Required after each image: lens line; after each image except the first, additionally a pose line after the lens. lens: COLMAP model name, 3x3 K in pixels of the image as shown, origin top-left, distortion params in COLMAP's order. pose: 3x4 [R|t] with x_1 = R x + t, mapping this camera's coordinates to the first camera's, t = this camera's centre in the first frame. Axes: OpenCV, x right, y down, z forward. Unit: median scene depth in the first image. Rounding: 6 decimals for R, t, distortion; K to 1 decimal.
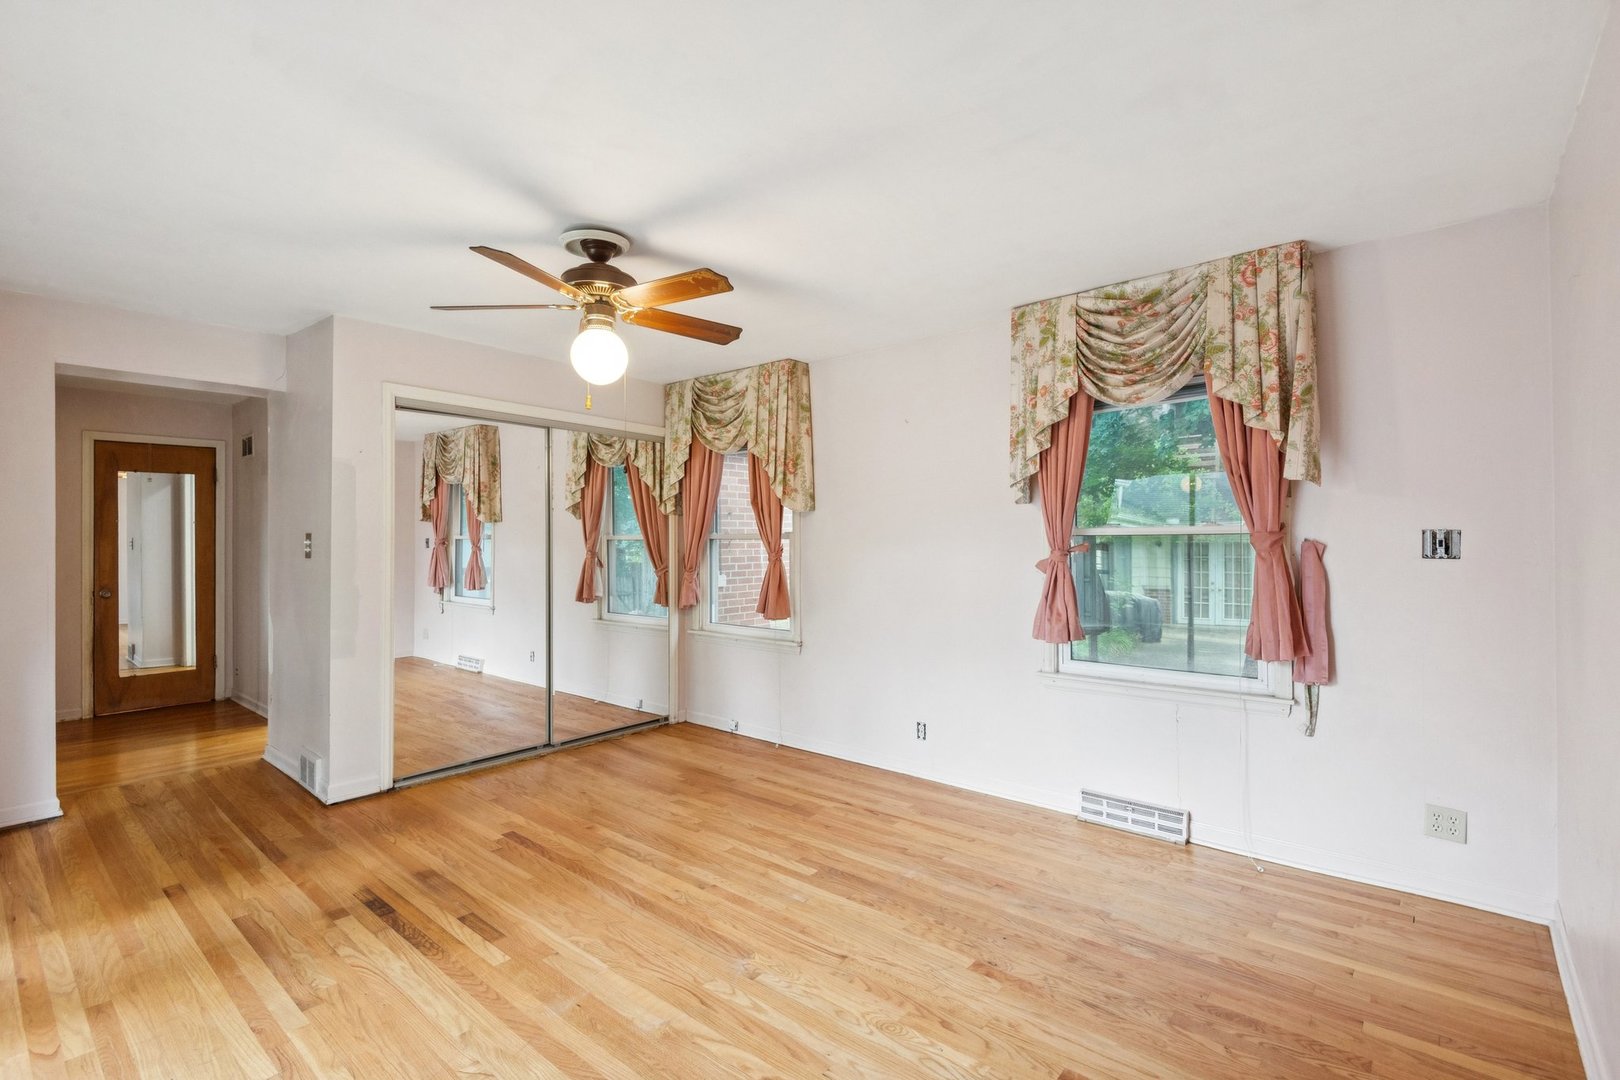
lens RADIAL K [[741.2, 0, 810.0], [0, 741.2, 540.0], [0, 0, 1]] dist [0.000113, -0.005030]
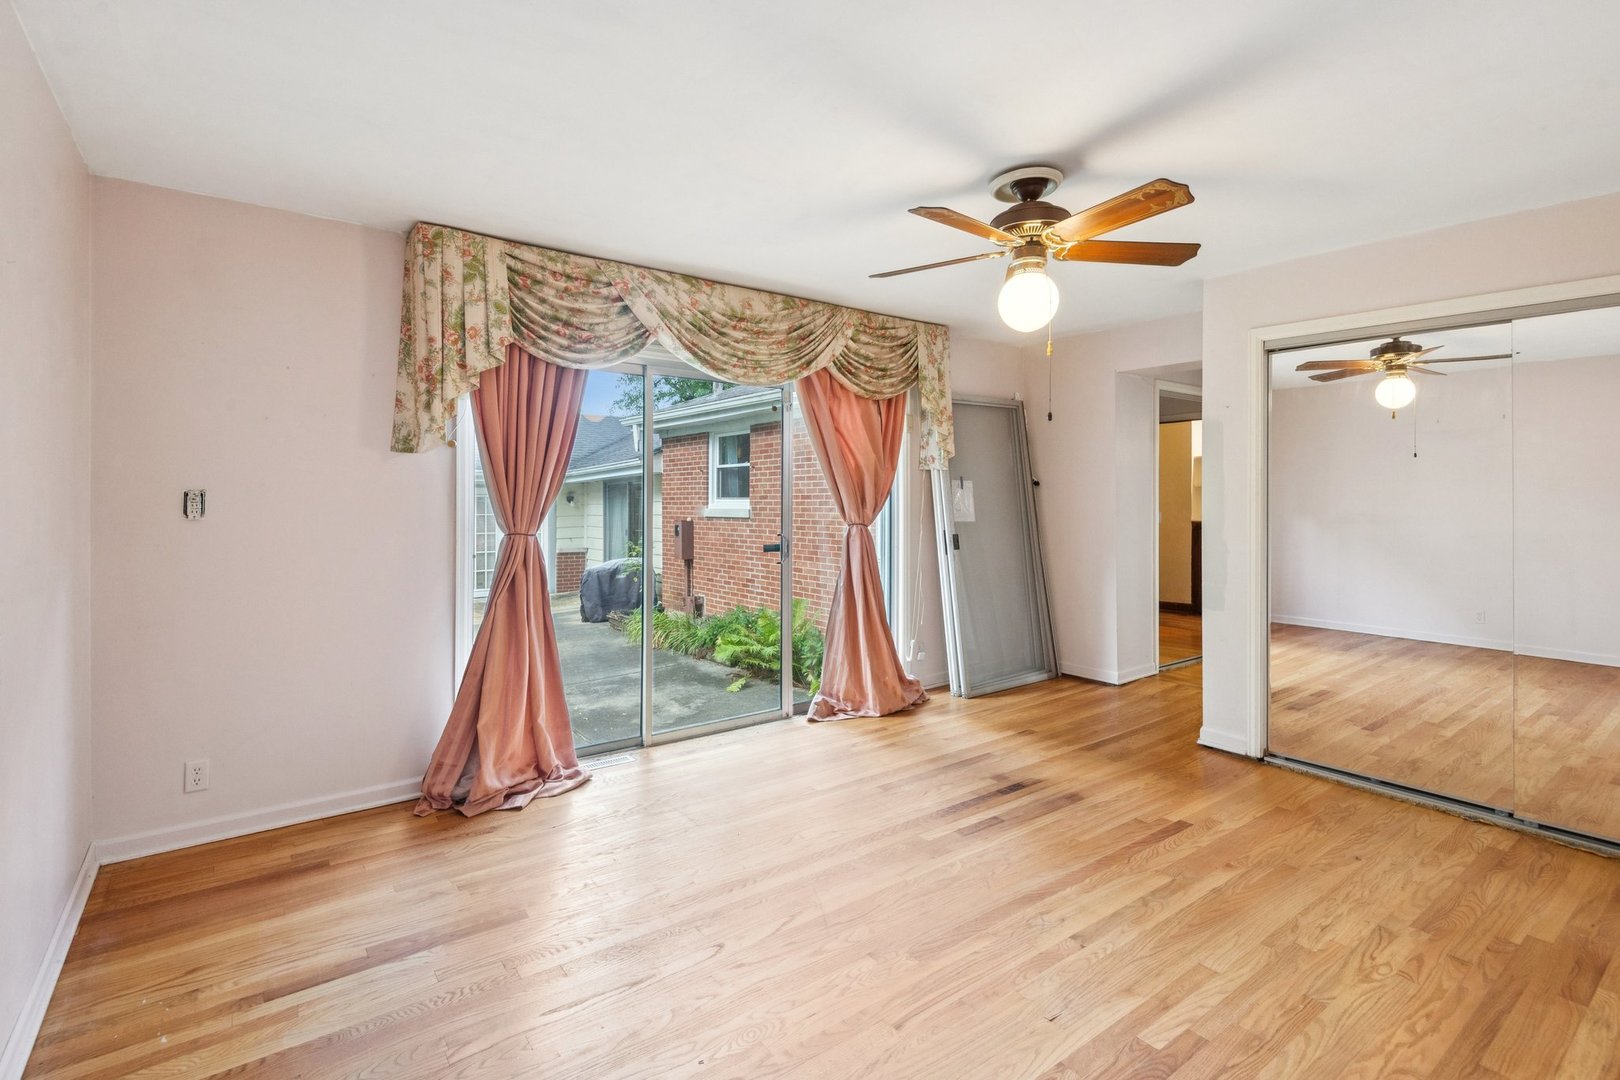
lens RADIAL K [[761.9, 0, 807.3], [0, 761.9, 497.7], [0, 0, 1]] dist [-0.000786, -0.000786]
pose [[-0.230107, 0.004078, -0.973157, 0.657876], [-0.008346, 0.999946, 0.006164, 0.002559], [0.973129, 0.009541, -0.230061, 0.851161]]
